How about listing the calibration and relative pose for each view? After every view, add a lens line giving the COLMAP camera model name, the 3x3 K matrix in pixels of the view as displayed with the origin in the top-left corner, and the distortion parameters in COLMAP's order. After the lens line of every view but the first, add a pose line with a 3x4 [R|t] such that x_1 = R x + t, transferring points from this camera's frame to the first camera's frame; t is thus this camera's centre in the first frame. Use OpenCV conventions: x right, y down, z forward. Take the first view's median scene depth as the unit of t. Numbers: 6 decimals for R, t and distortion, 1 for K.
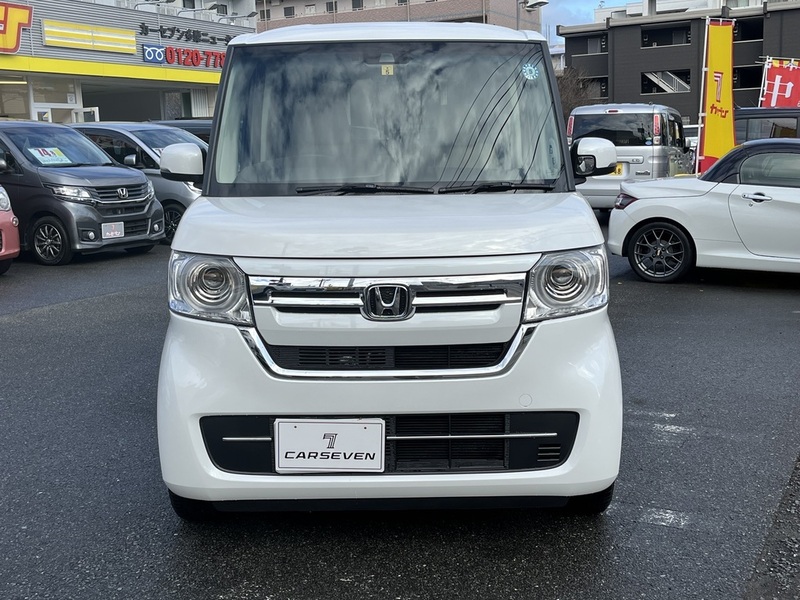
lens RADIAL K [[949.1, 0, 400.0], [0, 949.1, 300.0], [0, 0, 1]] dist [0.071711, -0.017243]
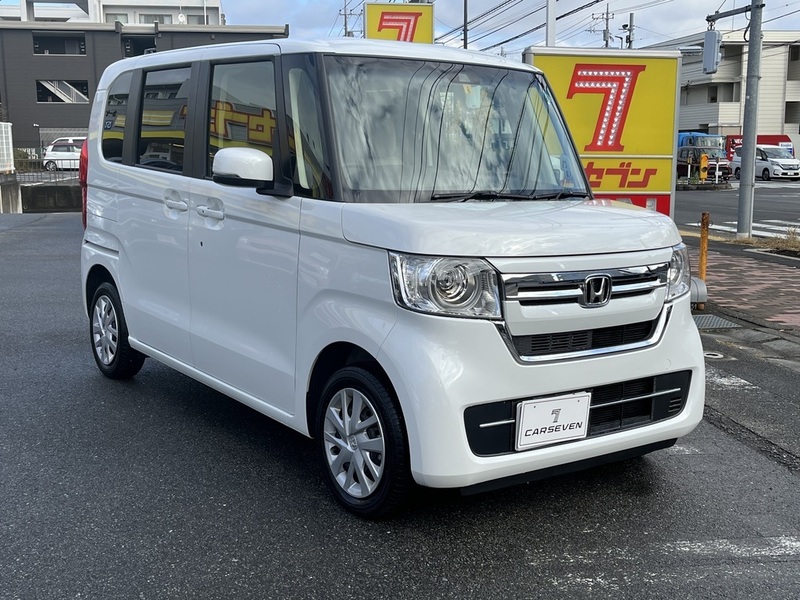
lens RADIAL K [[949.1, 0, 400.0], [0, 949.1, 300.0], [0, 0, 1]] dist [0.071711, -0.017243]
pose [[0.823715, -0.055233, 0.564308, -0.863896], [0.062352, 0.998032, 0.006670, -0.009824], [-0.563566, 0.029692, 0.825537, 0.157689]]
